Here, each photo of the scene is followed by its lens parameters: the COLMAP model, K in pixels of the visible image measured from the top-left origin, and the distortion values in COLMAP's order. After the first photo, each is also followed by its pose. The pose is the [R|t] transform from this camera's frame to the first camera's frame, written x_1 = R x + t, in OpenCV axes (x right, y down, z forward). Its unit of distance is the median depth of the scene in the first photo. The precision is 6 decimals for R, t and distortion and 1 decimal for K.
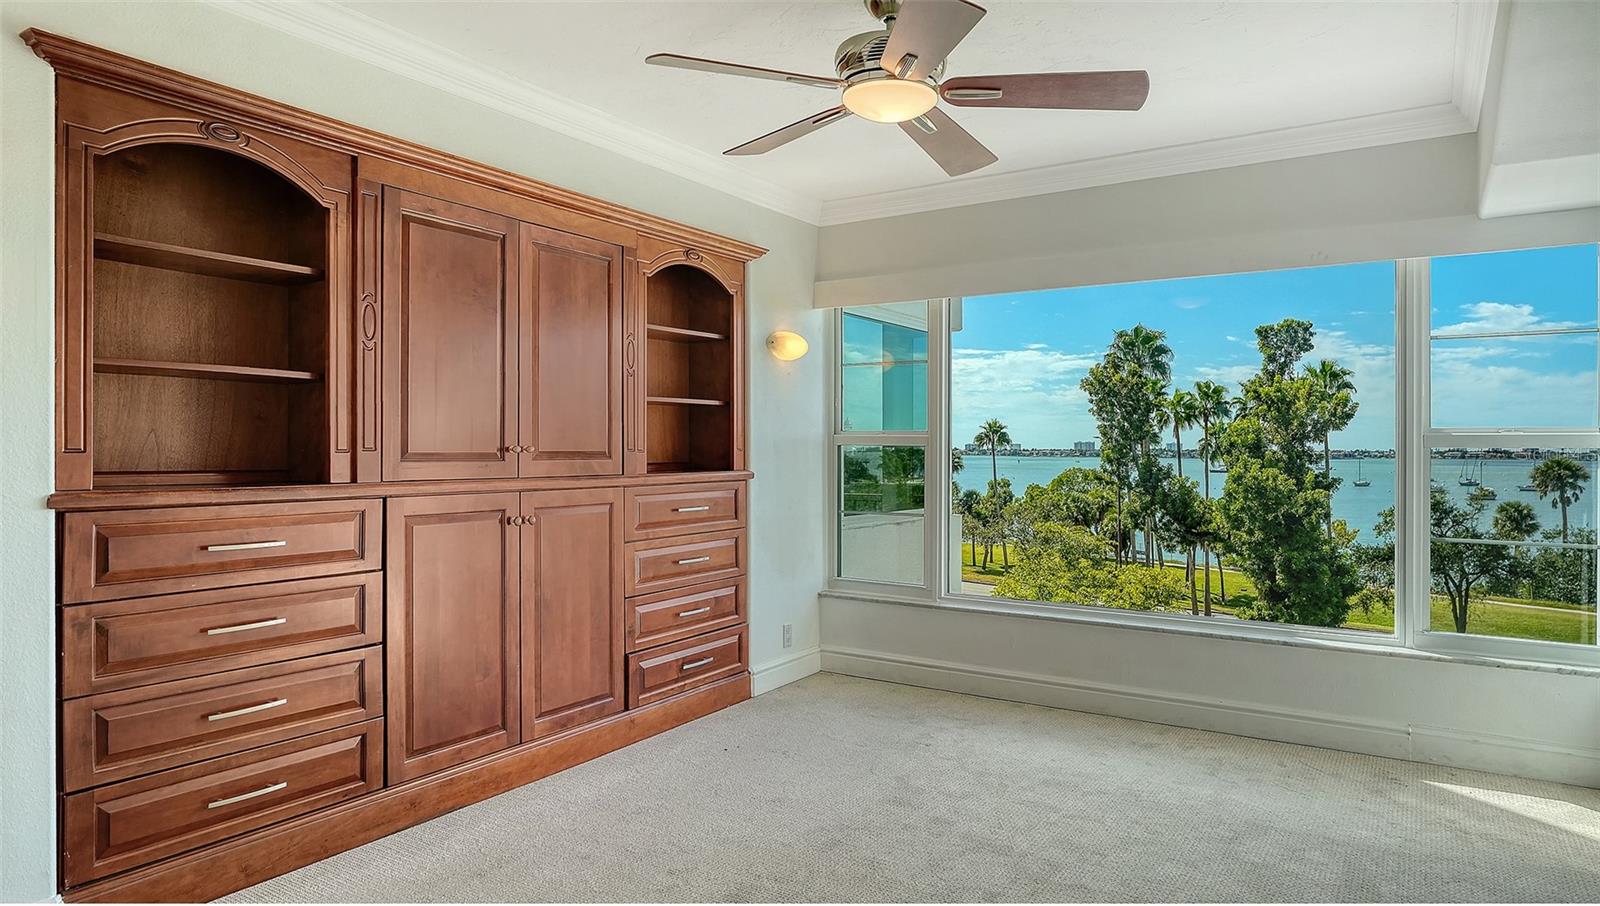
lens RADIAL K [[919.0, 0, 786.3], [0, 919.0, 446.6], [0, 0, 1]] dist [0.003594, -0.005091]
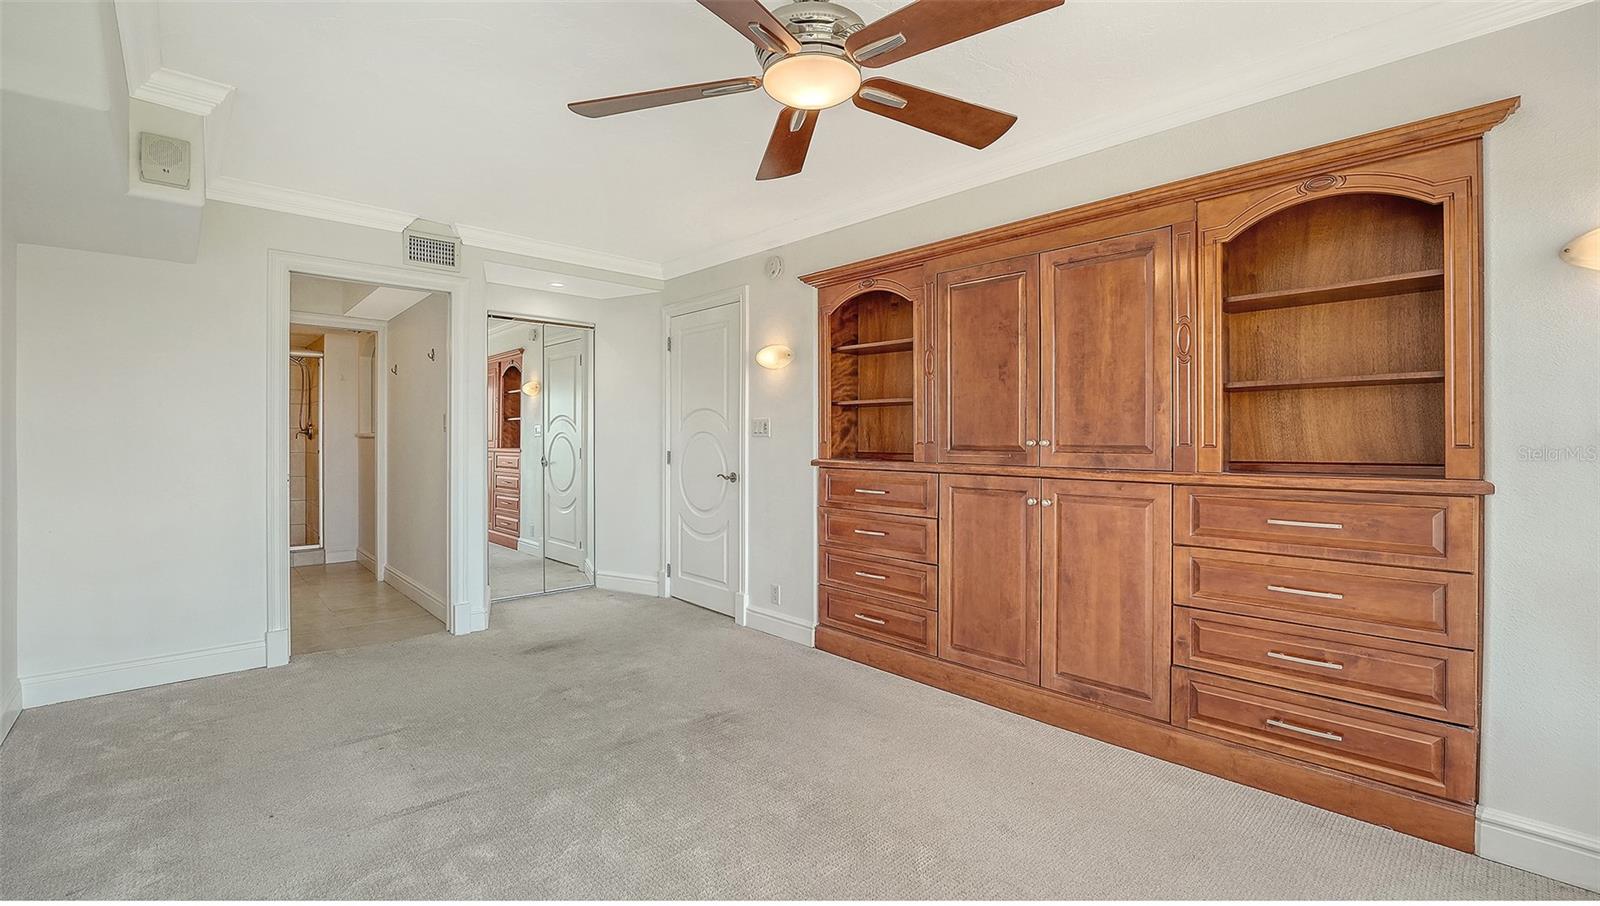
lens RADIAL K [[695.7, 0, 807.7], [0, 695.7, 438.7], [0, 0, 1]] dist [-0.014022, -0.003572]
pose [[-0.246514, -0.003140, -0.969134, 0.633498], [-0.001503, 0.999995, -0.002858, 0.000829], [0.969138, 0.000752, -0.246518, 0.878477]]
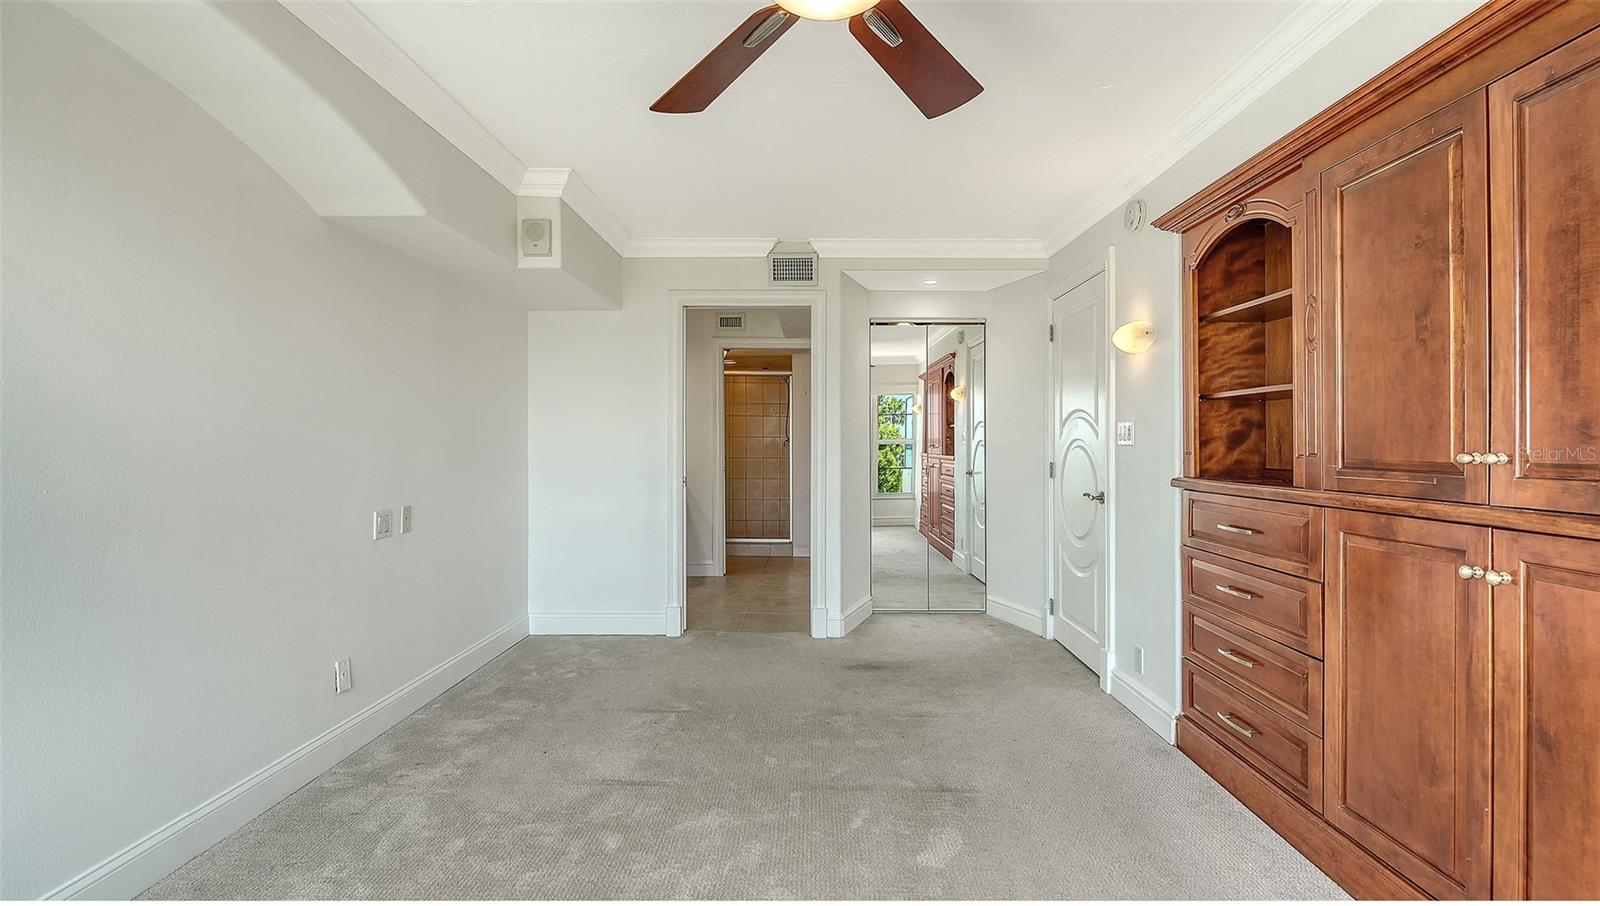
lens RADIAL K [[746.2, 0, 784.9], [0, 746.2, 443.2], [0, 0, 1]] dist [-0.015898, 0.000570]
pose [[-0.857085, -0.006014, -0.515140, 0.346329], [-0.004387, 0.999981, -0.004375, -0.002565], [0.515156, -0.001490, -0.857095, 1.113894]]
